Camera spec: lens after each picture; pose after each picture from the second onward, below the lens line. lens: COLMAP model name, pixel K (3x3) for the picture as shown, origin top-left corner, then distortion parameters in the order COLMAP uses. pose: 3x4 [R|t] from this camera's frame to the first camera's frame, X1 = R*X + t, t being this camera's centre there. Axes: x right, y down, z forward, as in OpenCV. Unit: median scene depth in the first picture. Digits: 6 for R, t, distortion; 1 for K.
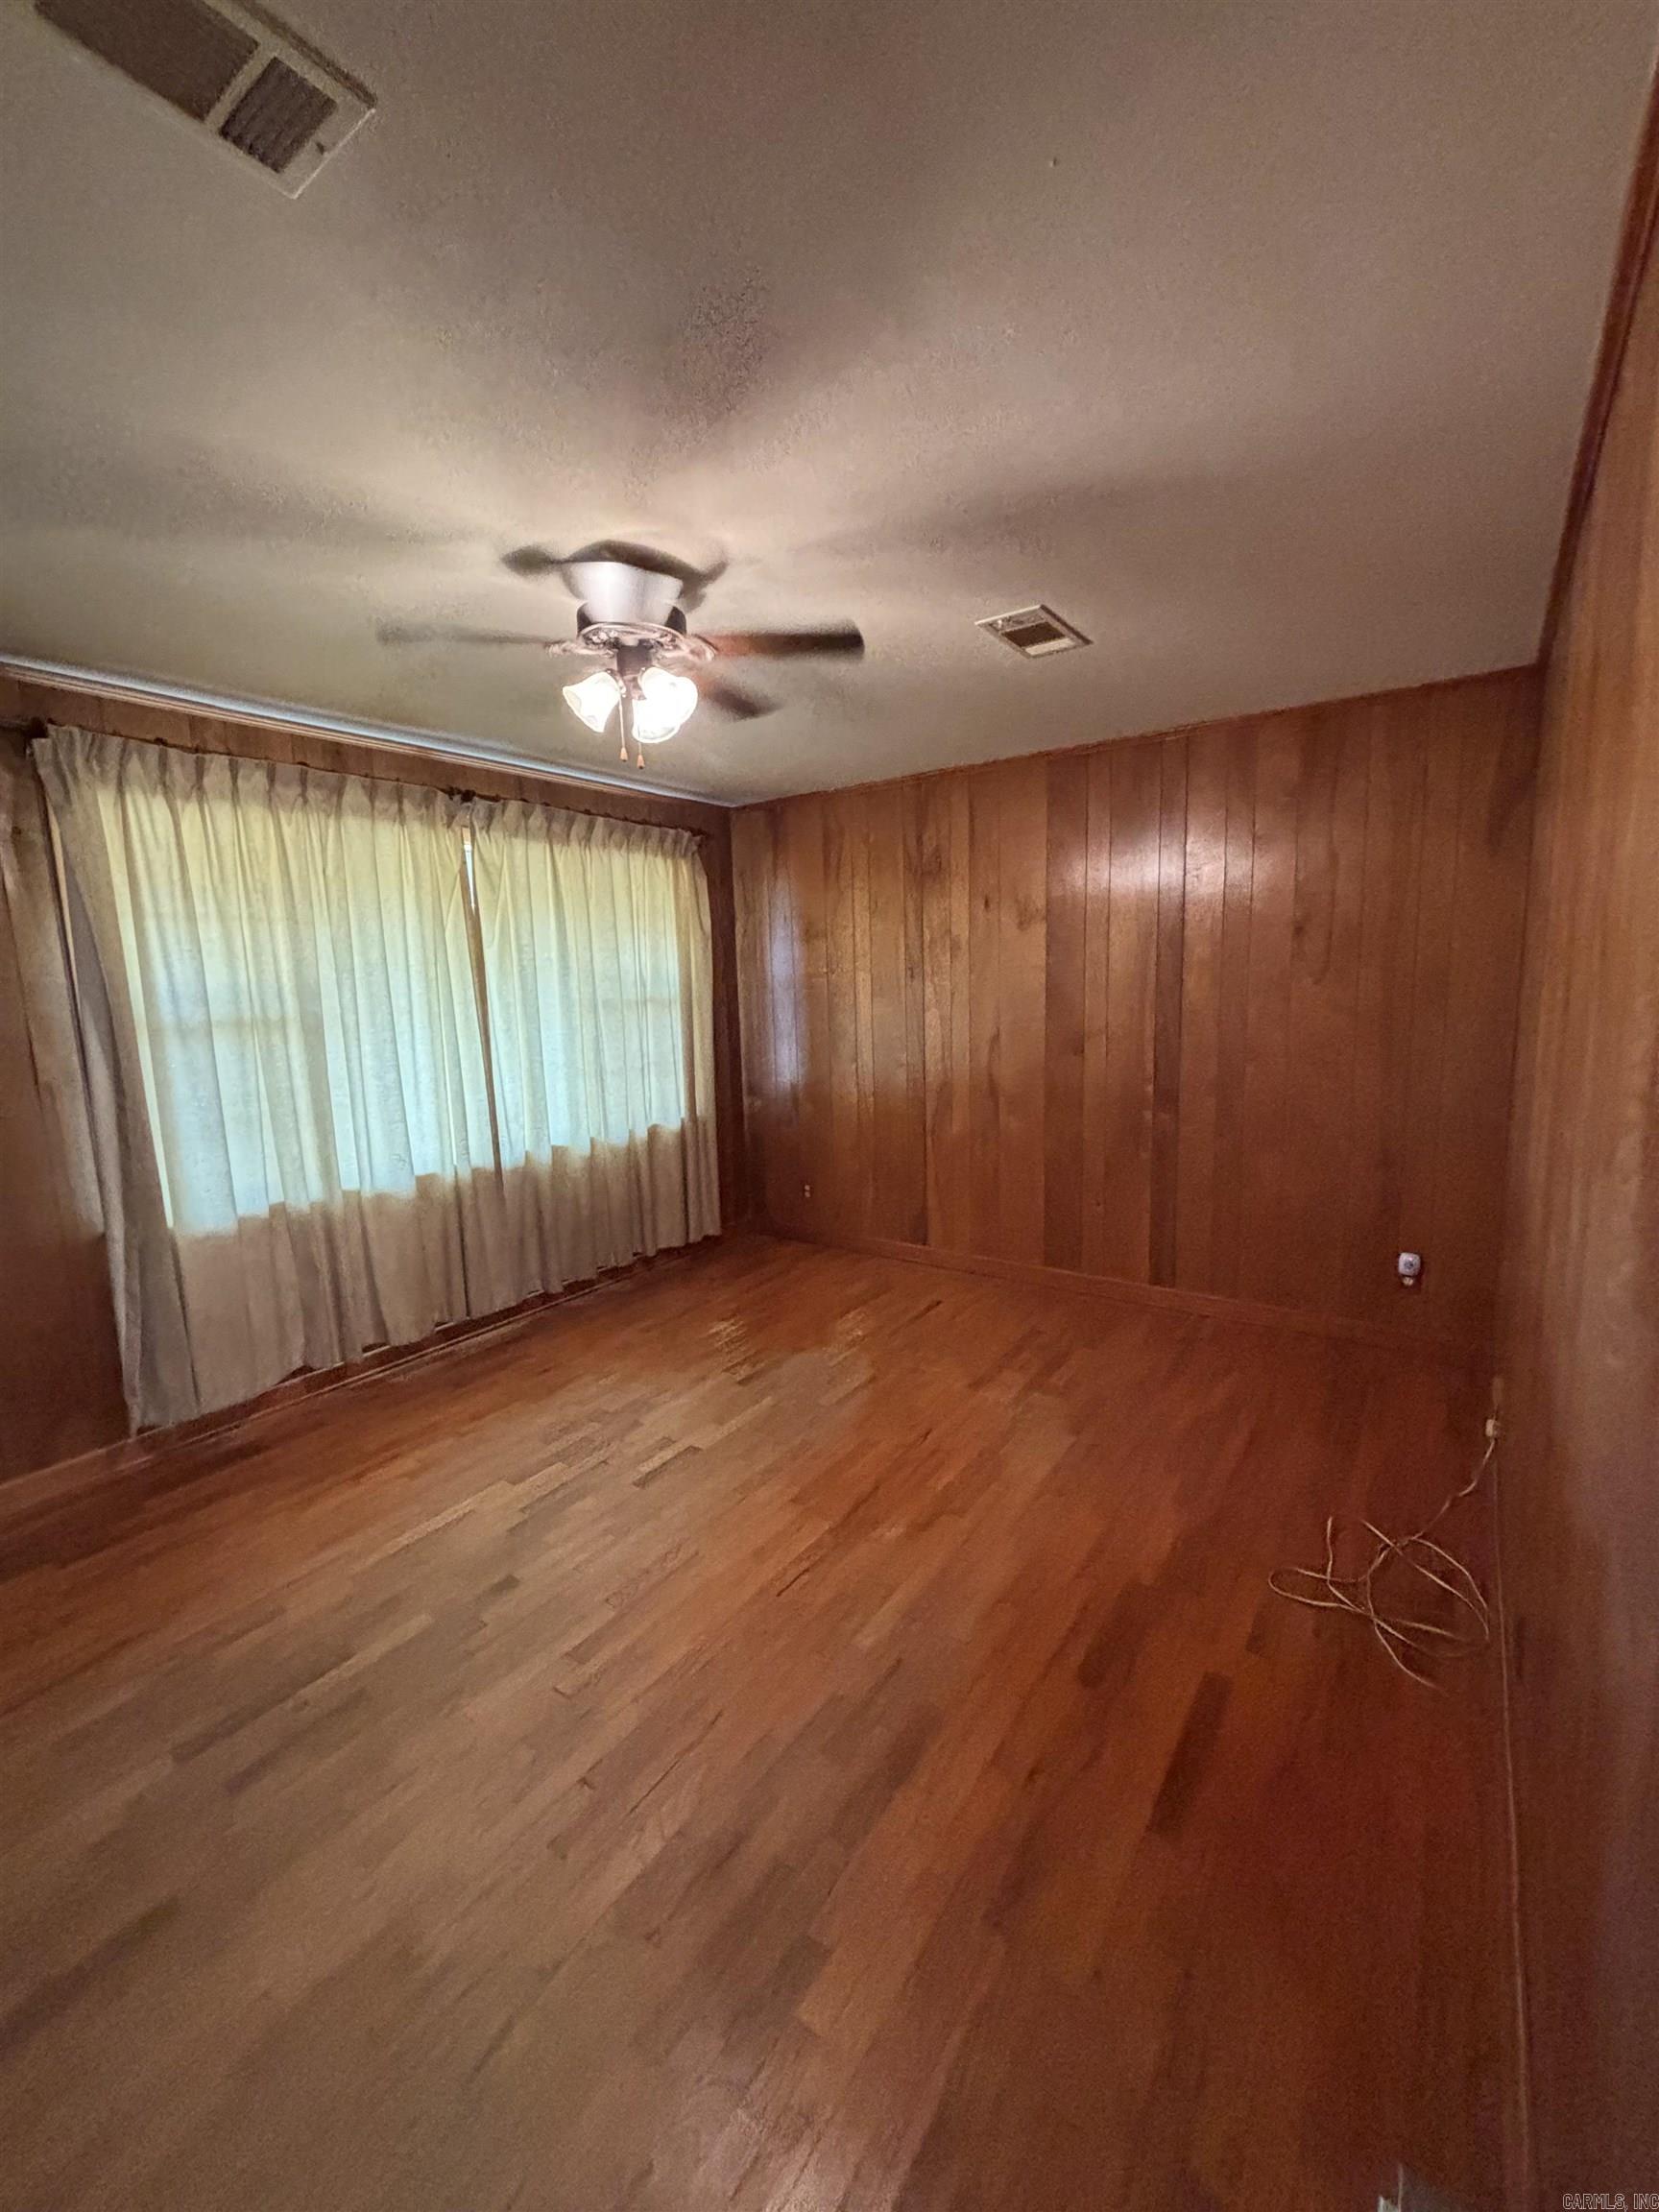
lens RADIAL K [[889.1, 0, 827.2], [0, 889.1, 1110.2], [0, 0, 1]] dist [0.001467, -0.000147]
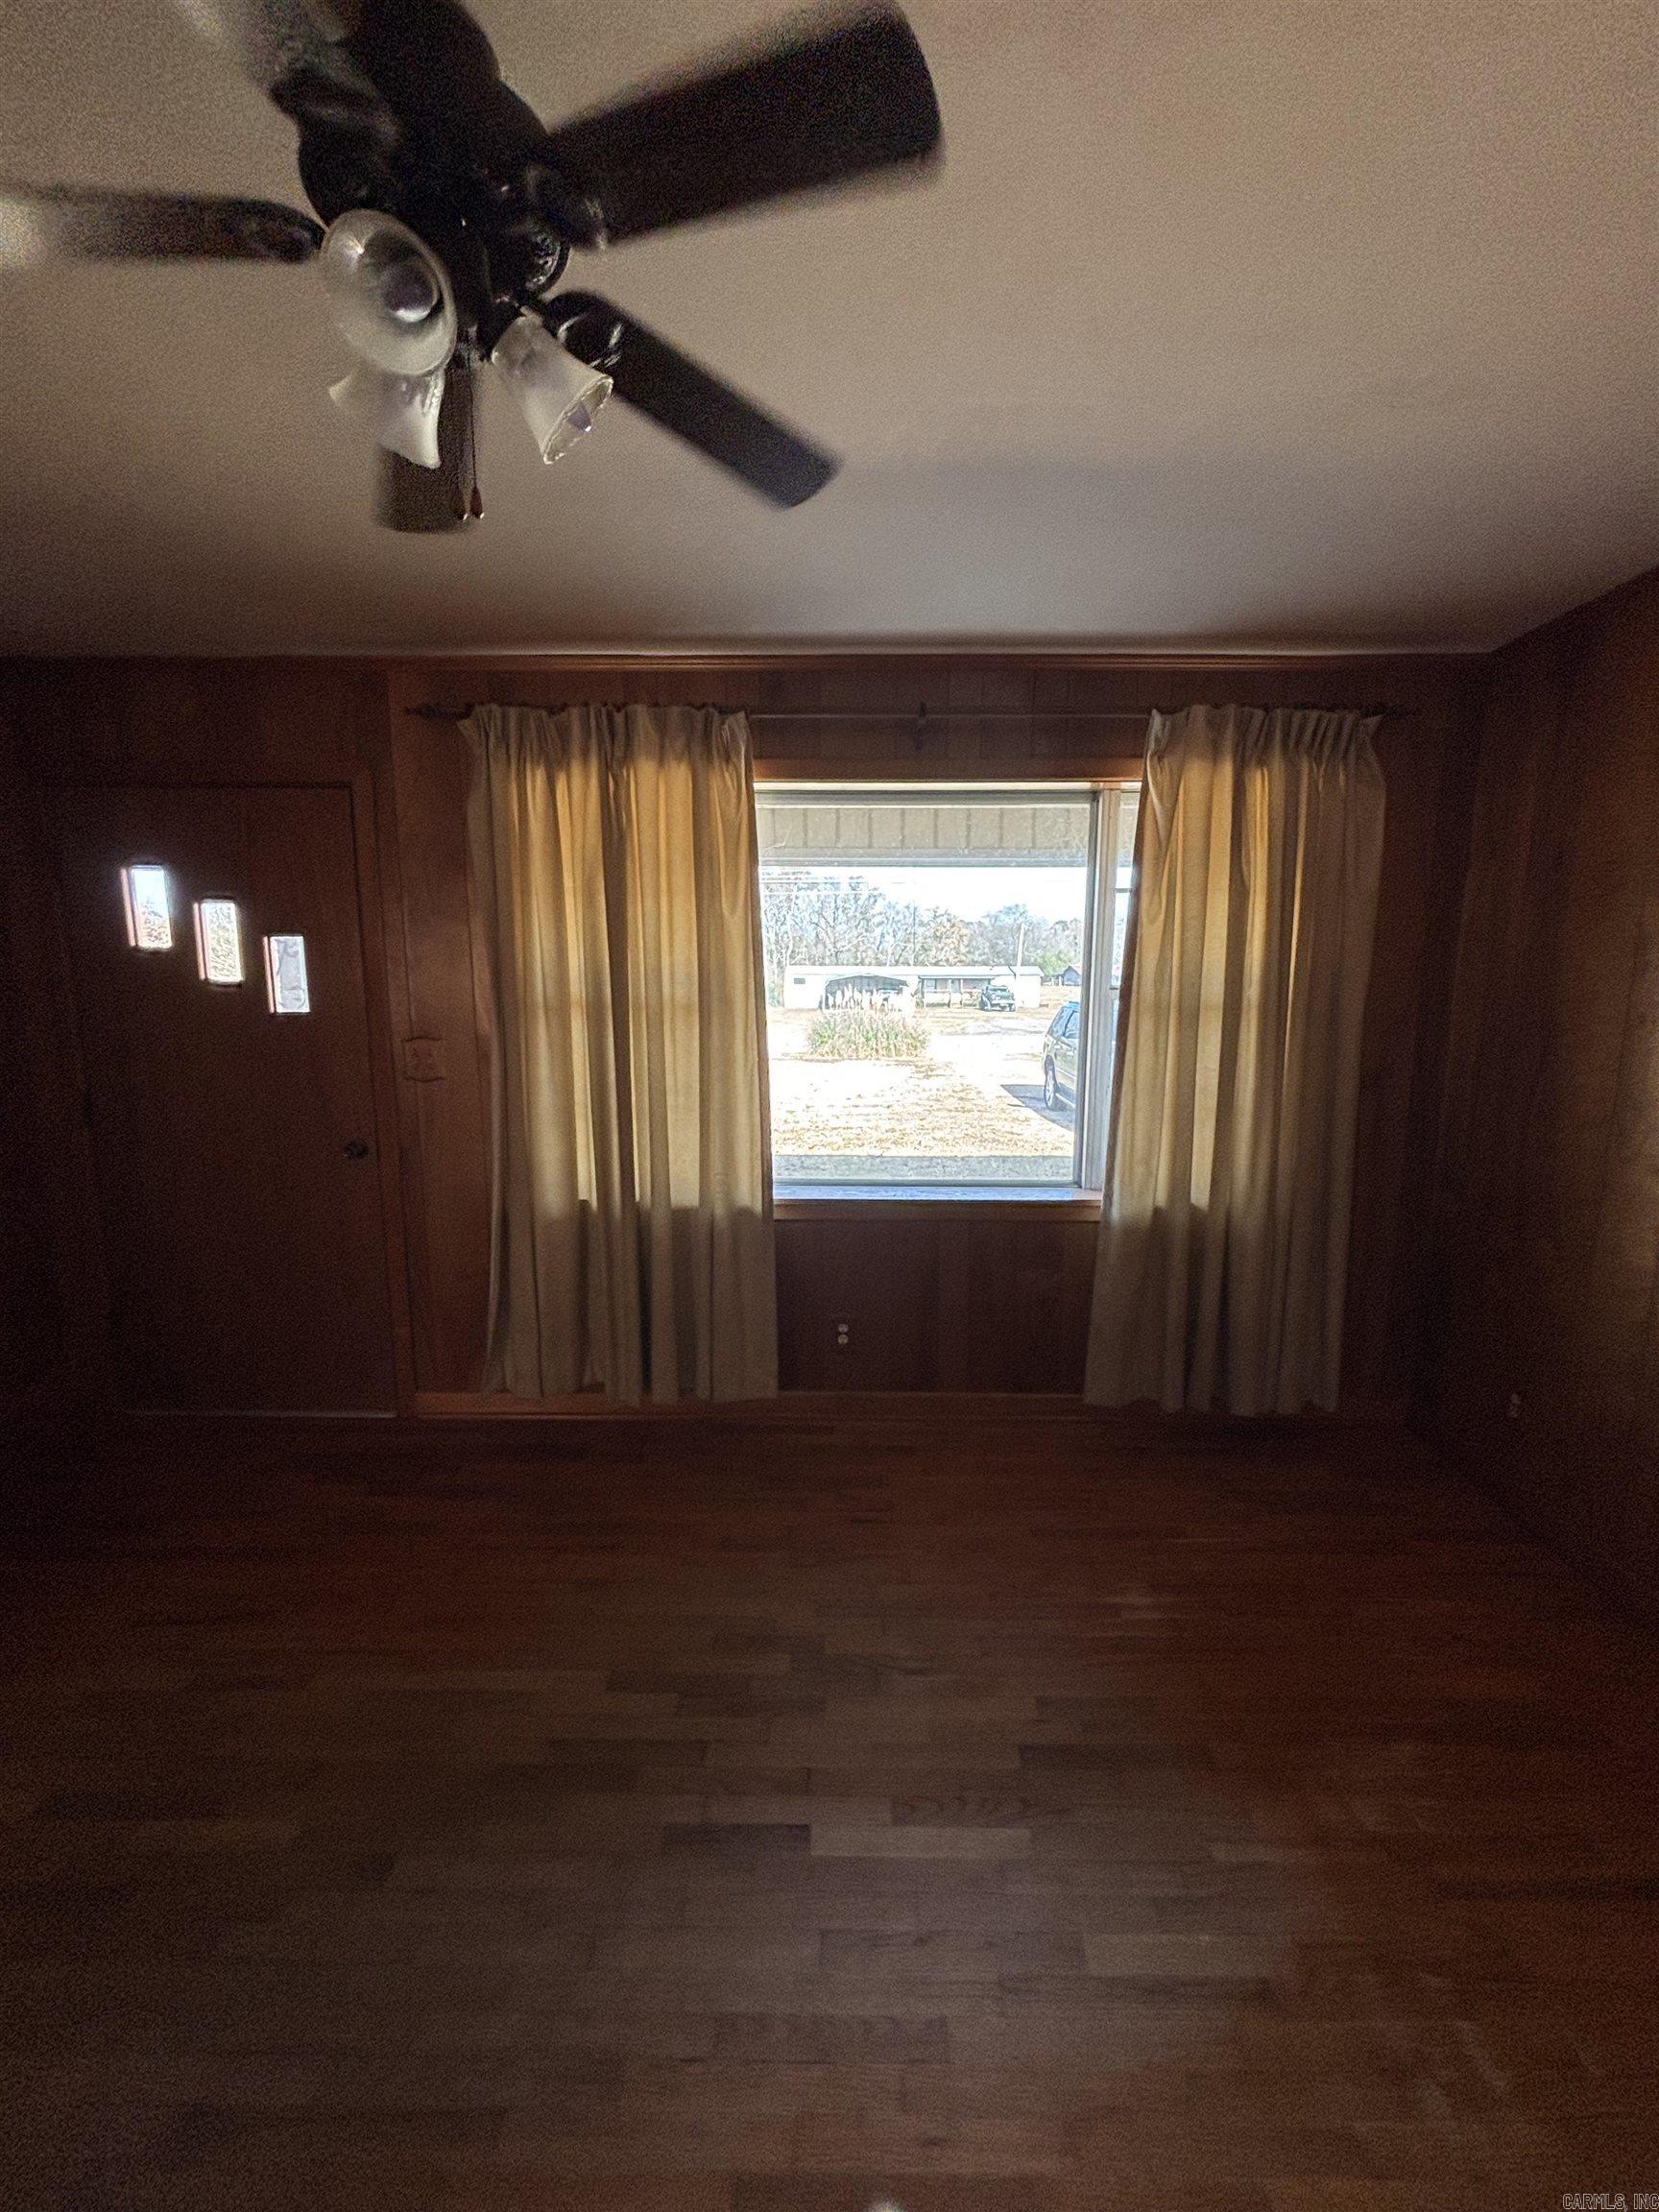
lens RADIAL K [[889.1, 0, 833.1], [0, 889.1, 1106.5], [0, 0, 1]] dist [0.001467, -0.000147]
pose [[0.578438, 0.139915, -0.803638, 0.201262], [-0.140484, 0.987547, 0.070817, -0.082351], [0.803538, 0.071935, 0.590891, 0.590130]]
